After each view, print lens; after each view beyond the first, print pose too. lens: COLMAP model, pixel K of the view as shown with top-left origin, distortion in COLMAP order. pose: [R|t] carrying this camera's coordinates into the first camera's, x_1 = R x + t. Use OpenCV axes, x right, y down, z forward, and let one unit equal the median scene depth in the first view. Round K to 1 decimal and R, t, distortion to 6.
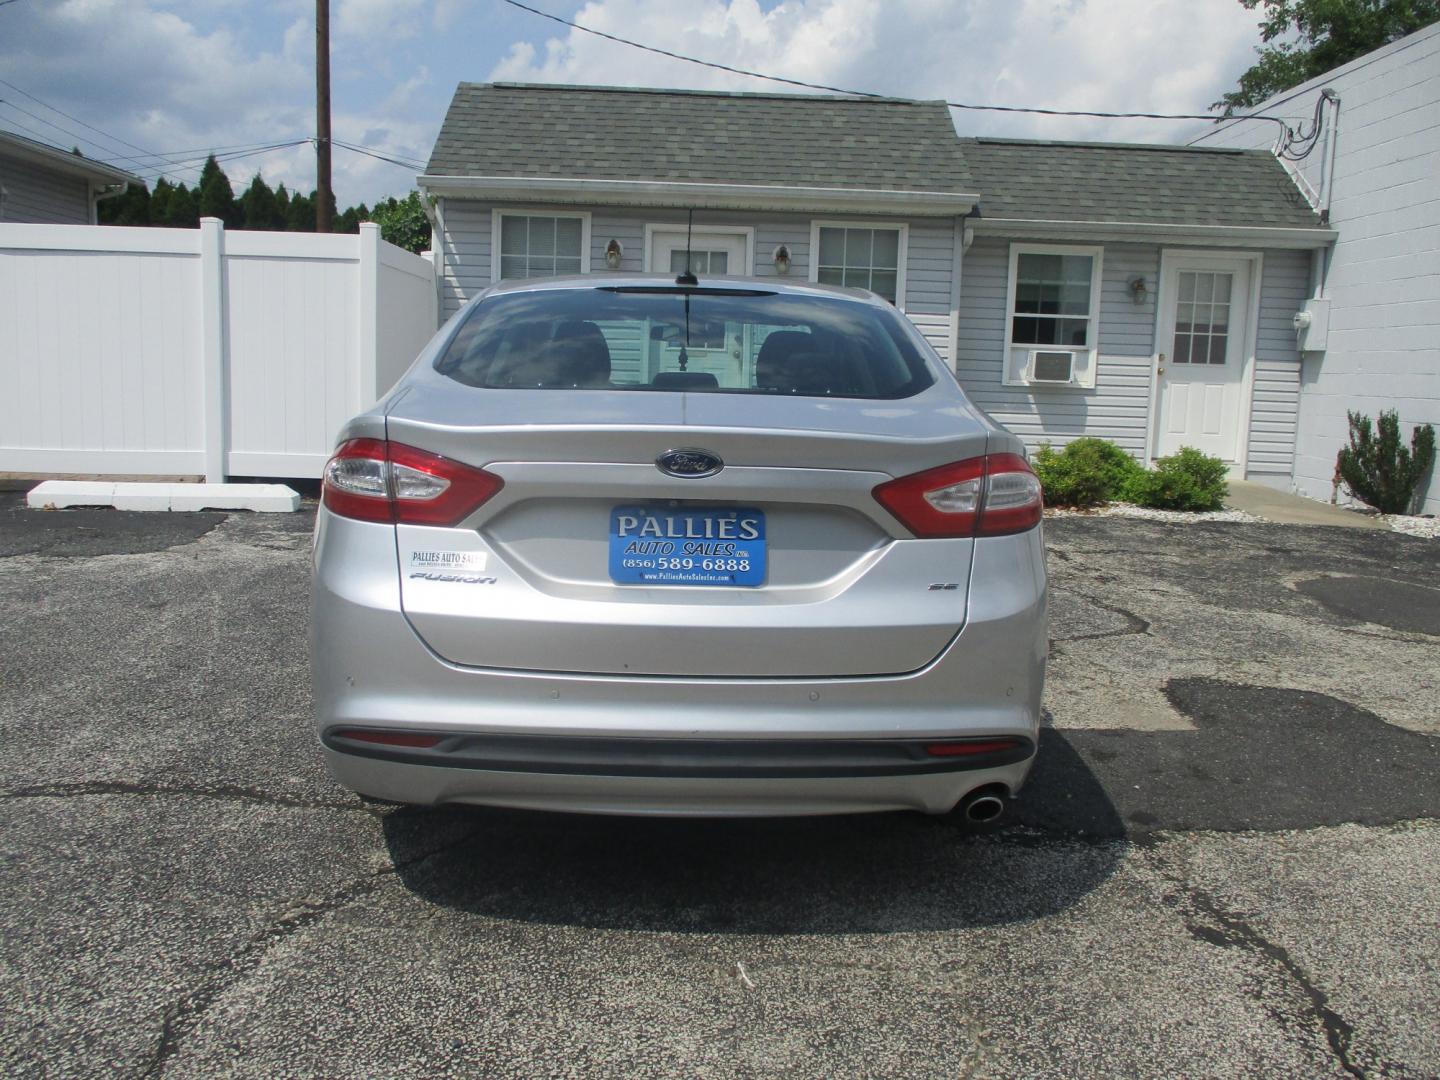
lens RADIAL K [[1196.7, 0, 720.4], [0, 1196.7, 543.7], [0, 0, 1]] dist [-0.036600, 0.016584]
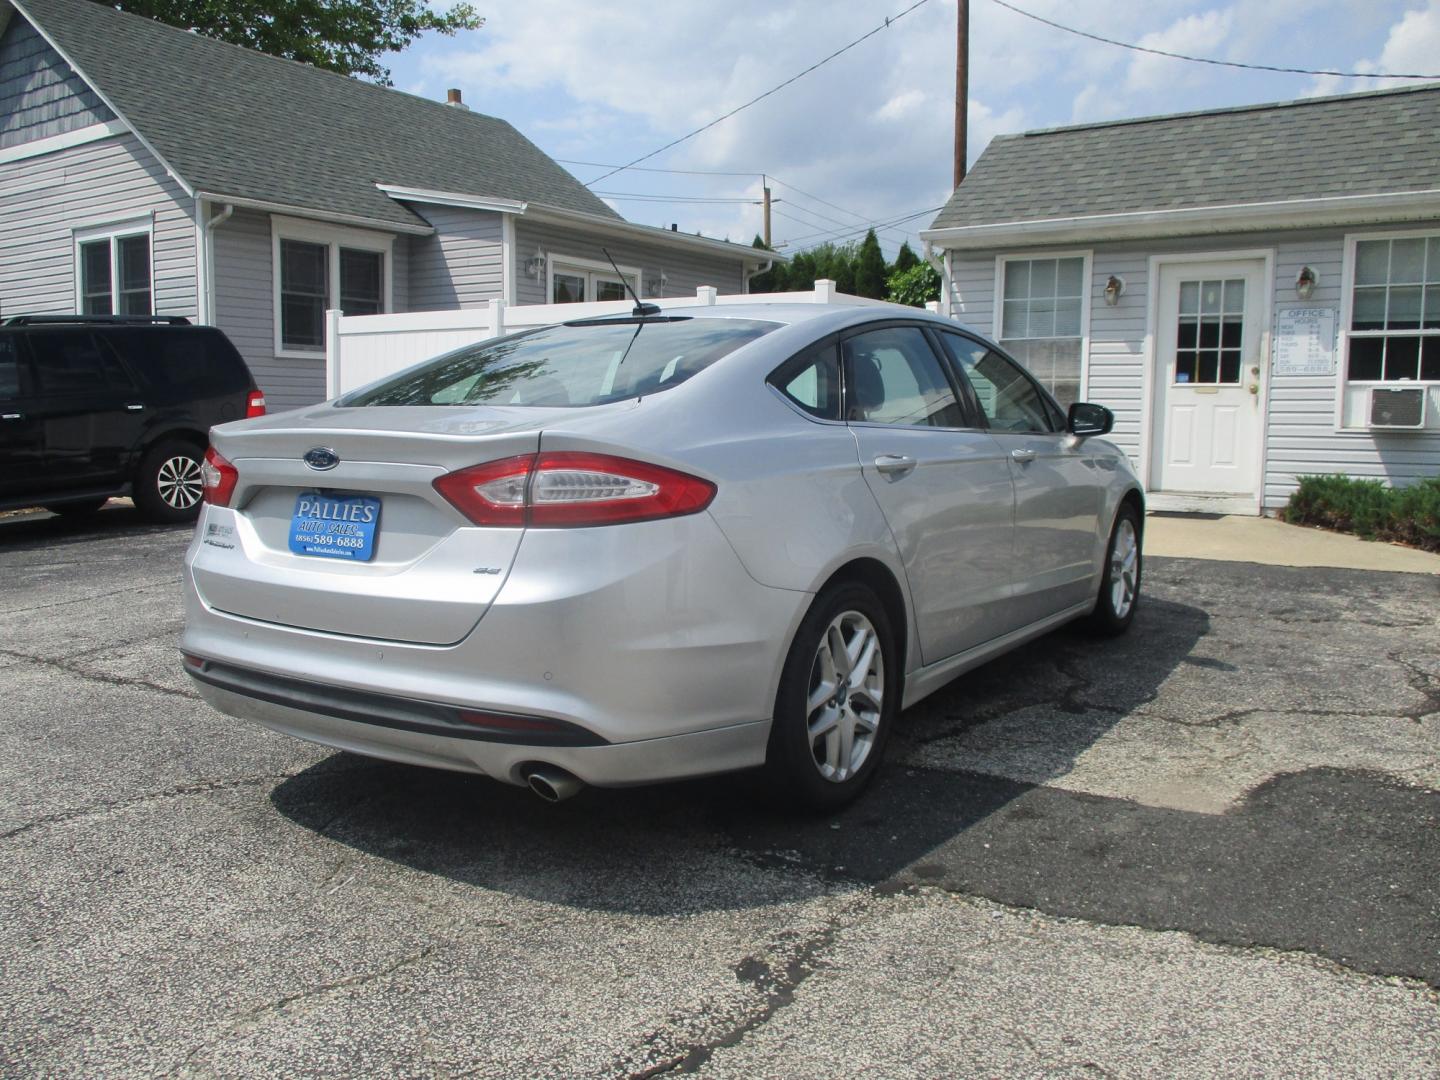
lens RADIAL K [[1196.7, 0, 720.1], [0, 1196.7, 545.5], [0, 0, 1]] dist [-0.036600, 0.016584]
pose [[0.814415, 0.040642, -0.578858, 0.308580], [-0.066218, 0.997537, -0.023126, 0.007302], [0.576492, 0.057165, 0.815101, 0.068928]]
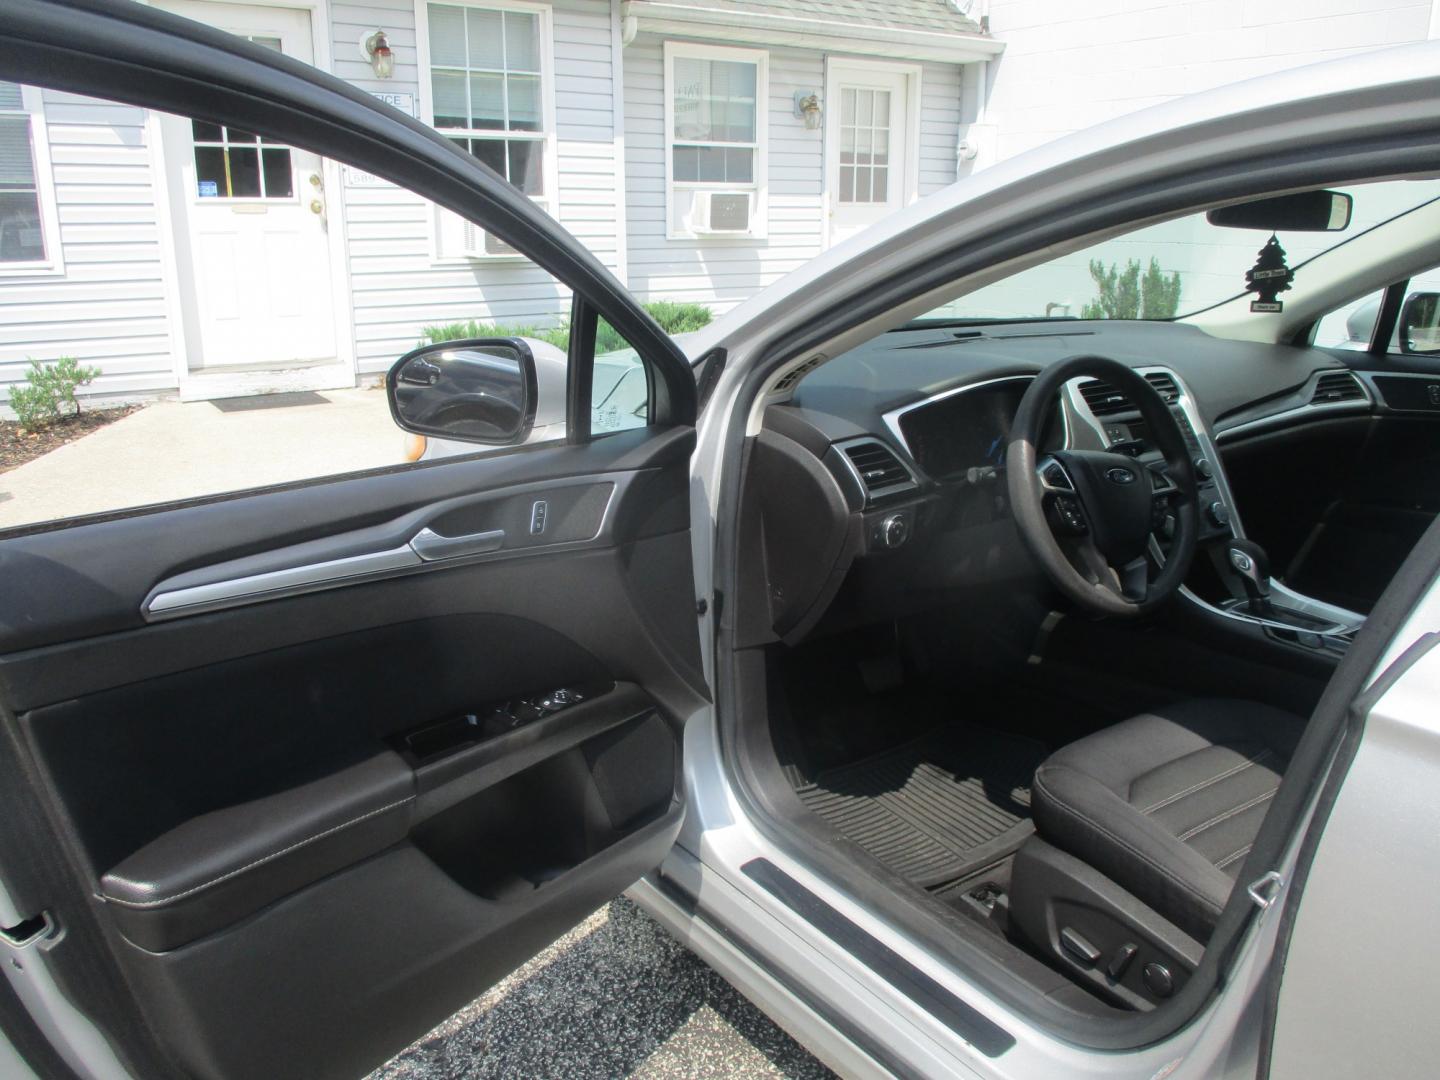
lens RADIAL K [[1196.7, 0, 720.8], [0, 1196.7, 543.4], [0, 0, 1]] dist [-0.036600, 0.016584]
pose [[0.834157, -0.175011, 0.523024, -0.245222], [0.102723, 0.981025, 0.164433, -0.099176], [-0.541877, -0.083436, 0.836306, 0.514216]]
